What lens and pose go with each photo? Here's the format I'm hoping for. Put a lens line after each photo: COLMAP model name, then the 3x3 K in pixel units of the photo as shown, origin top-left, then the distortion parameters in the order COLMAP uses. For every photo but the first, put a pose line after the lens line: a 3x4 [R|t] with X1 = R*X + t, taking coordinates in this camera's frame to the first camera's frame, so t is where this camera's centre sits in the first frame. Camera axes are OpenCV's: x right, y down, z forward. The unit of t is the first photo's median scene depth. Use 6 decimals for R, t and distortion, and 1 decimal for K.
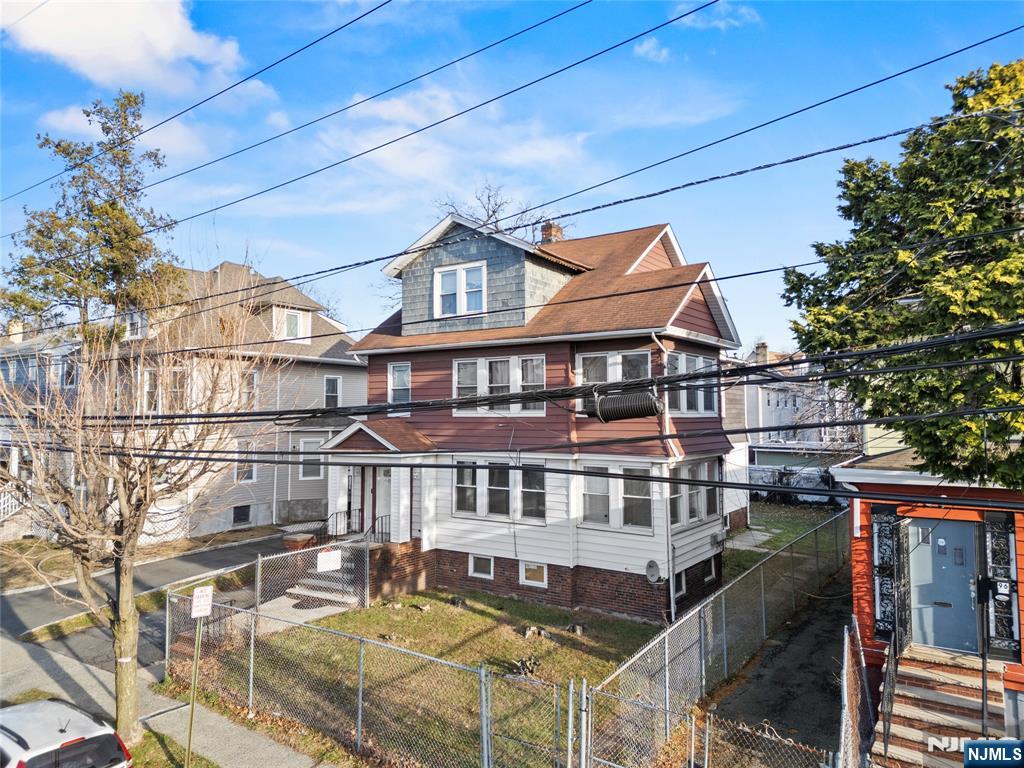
lens RADIAL K [[724.4, 0, 511.0], [0, 724.4, 382.1], [0, 0, 1]] dist [0.014589, 0.001335]
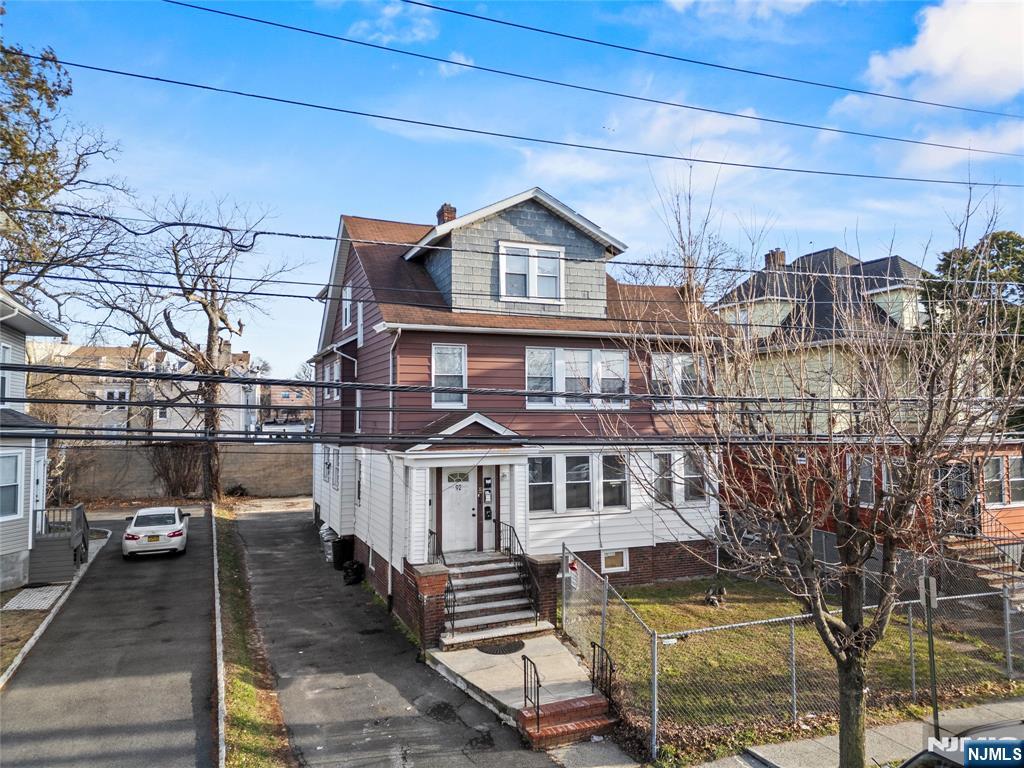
lens RADIAL K [[724.4, 0, 510.2], [0, 724.4, 382.7], [0, 0, 1]] dist [0.014589, 0.001335]
pose [[0.552749, 0.032688, 0.832707, -0.893906], [-0.037715, 0.999188, -0.014188, 0.029179], [-0.832494, -0.023563, 0.553532, 0.536918]]
